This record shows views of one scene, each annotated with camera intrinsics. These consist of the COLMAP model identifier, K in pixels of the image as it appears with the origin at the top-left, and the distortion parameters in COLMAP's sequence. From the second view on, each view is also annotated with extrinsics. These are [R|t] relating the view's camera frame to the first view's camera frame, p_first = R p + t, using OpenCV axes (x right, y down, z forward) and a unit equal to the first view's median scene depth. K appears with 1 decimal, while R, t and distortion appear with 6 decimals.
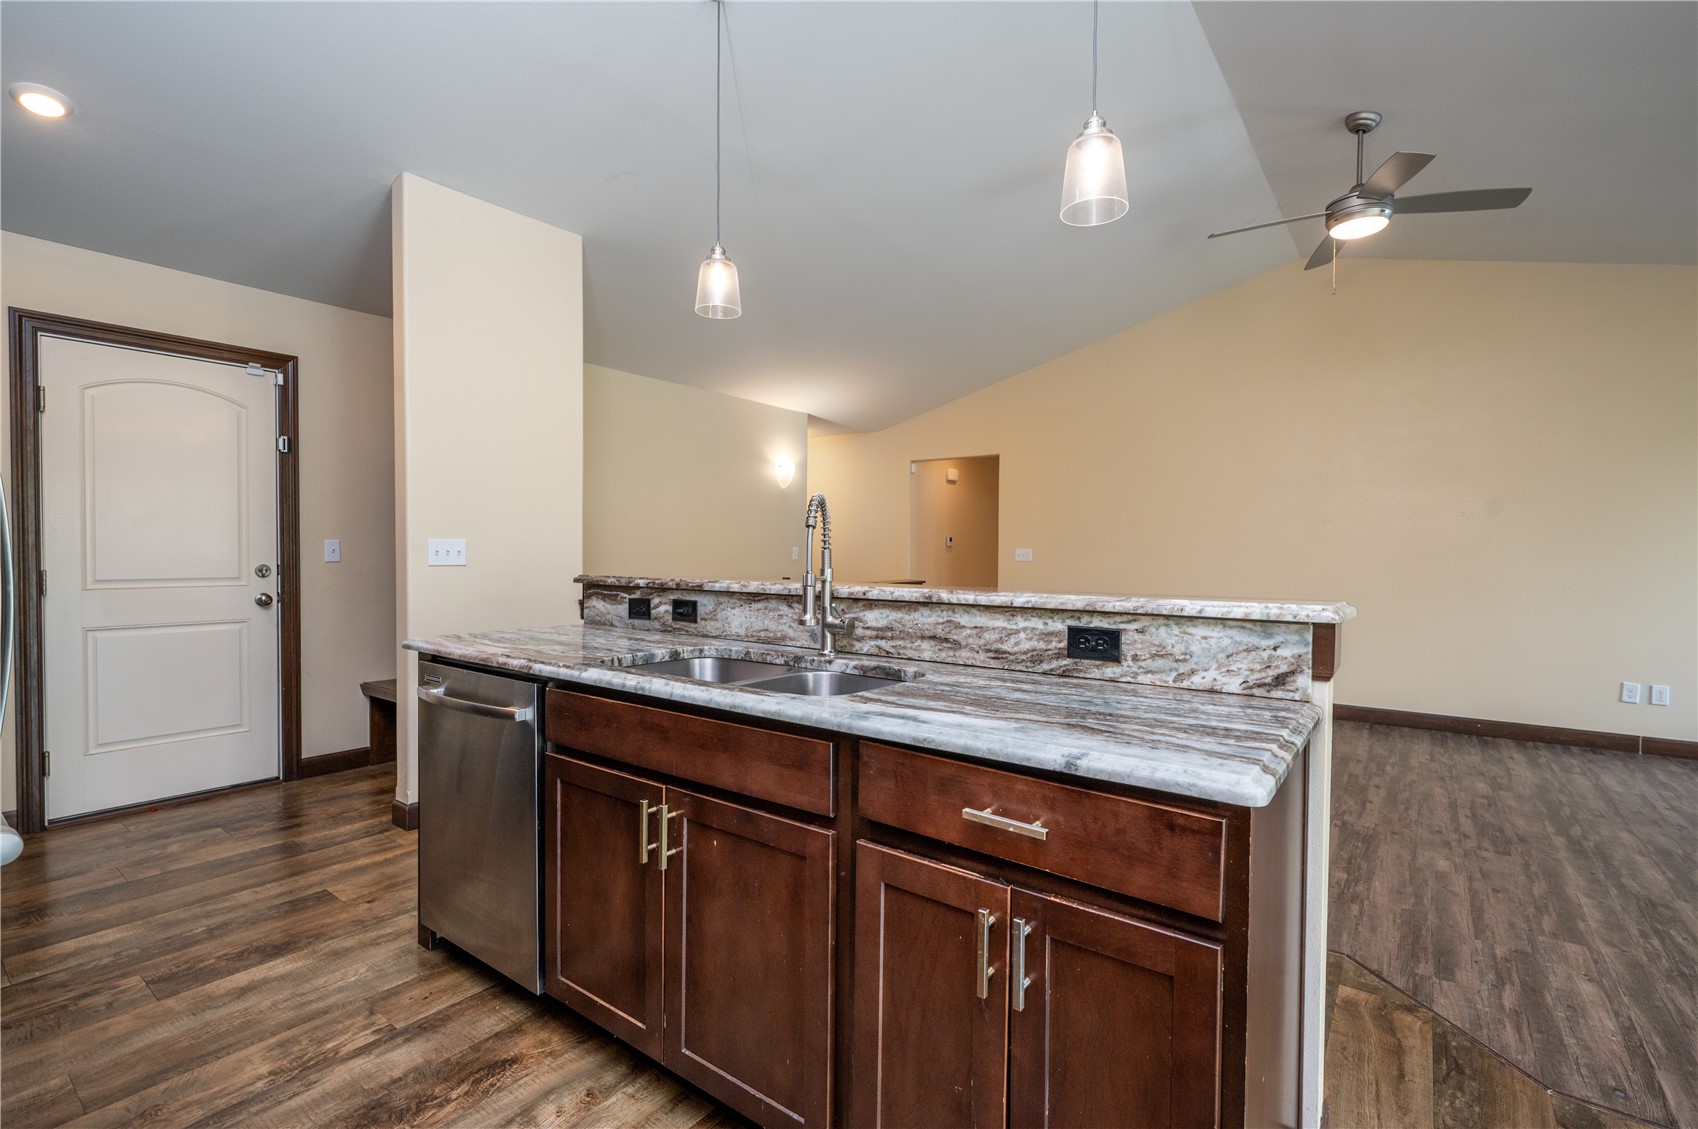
lens RADIAL K [[768.0, 0, 844.6], [0, 768.0, 565.0], [0, 0, 1]] dist [-0.000766, 0.000041]
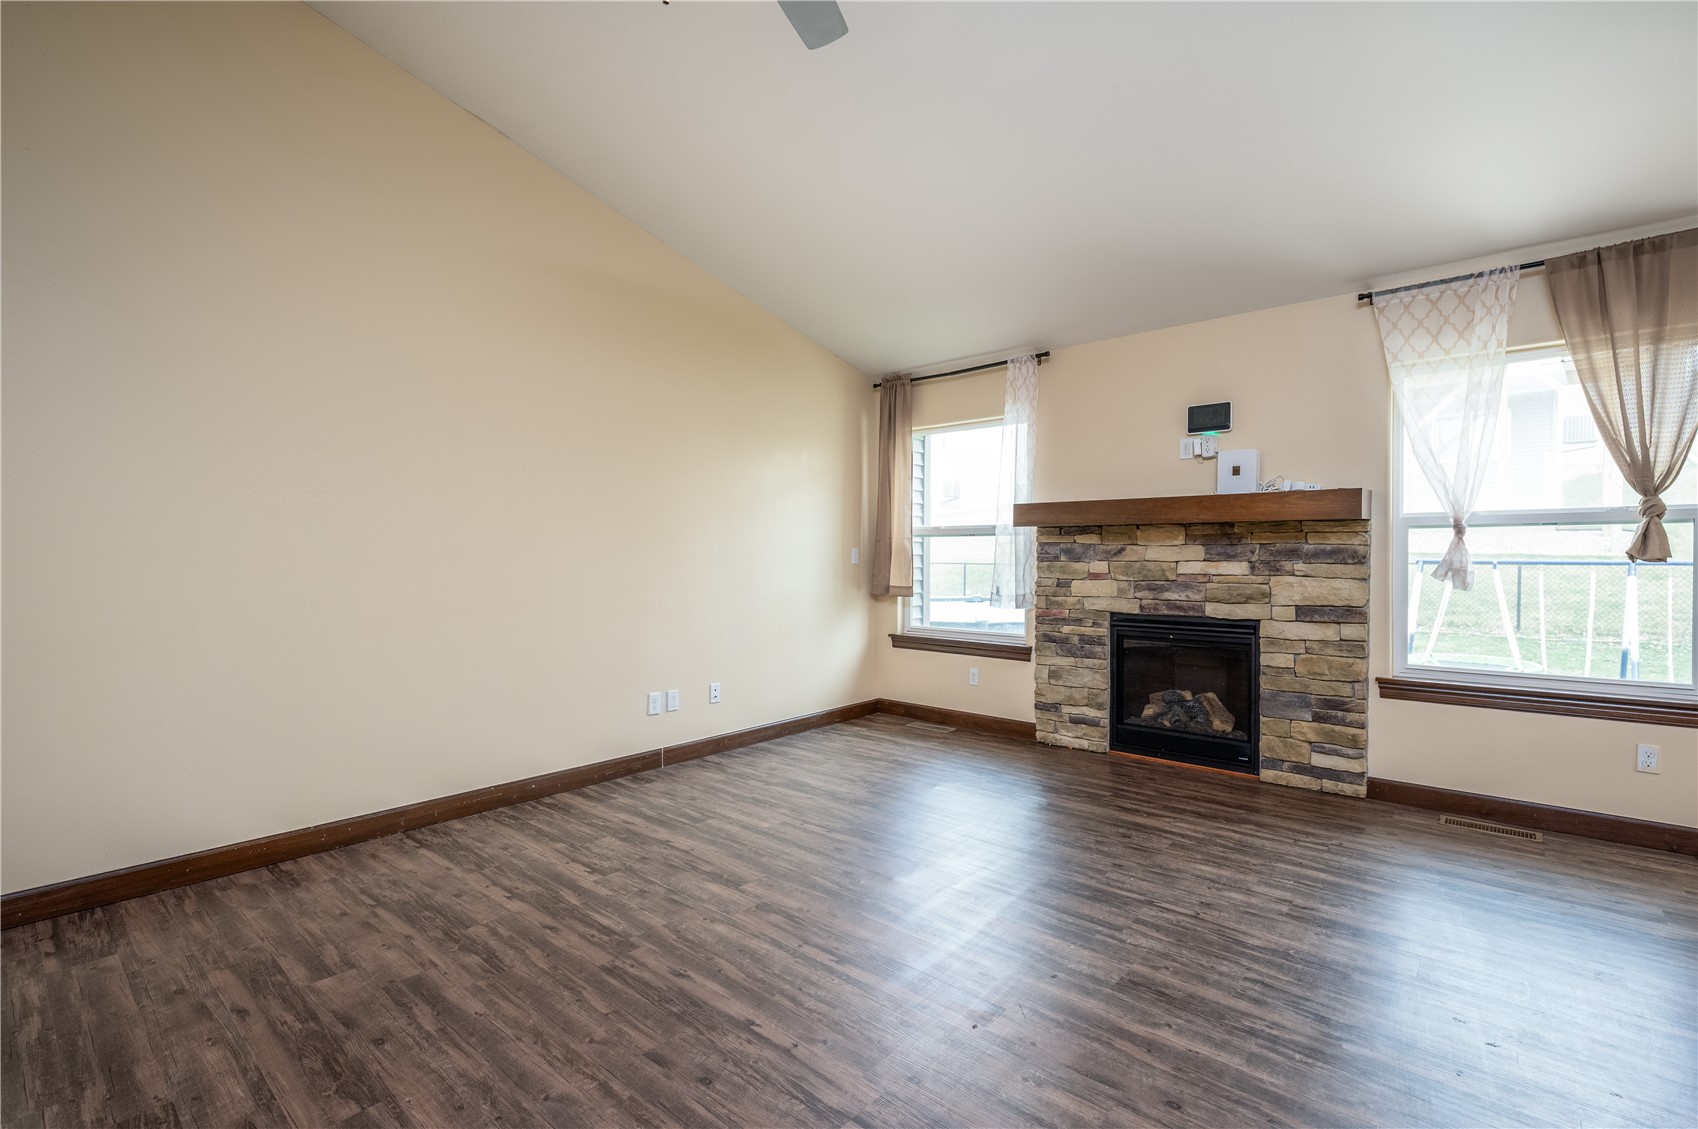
lens RADIAL K [[768.0, 0, 844.6], [0, 768.0, 565.0], [0, 0, 1]] dist [-0.000766, 0.000041]
pose [[0.075062, -0.019571, 0.996987, 0.135533], [0.016317, 0.999698, 0.018396, -0.011674], [-0.997045, 0.014887, 0.075358, 0.712971]]
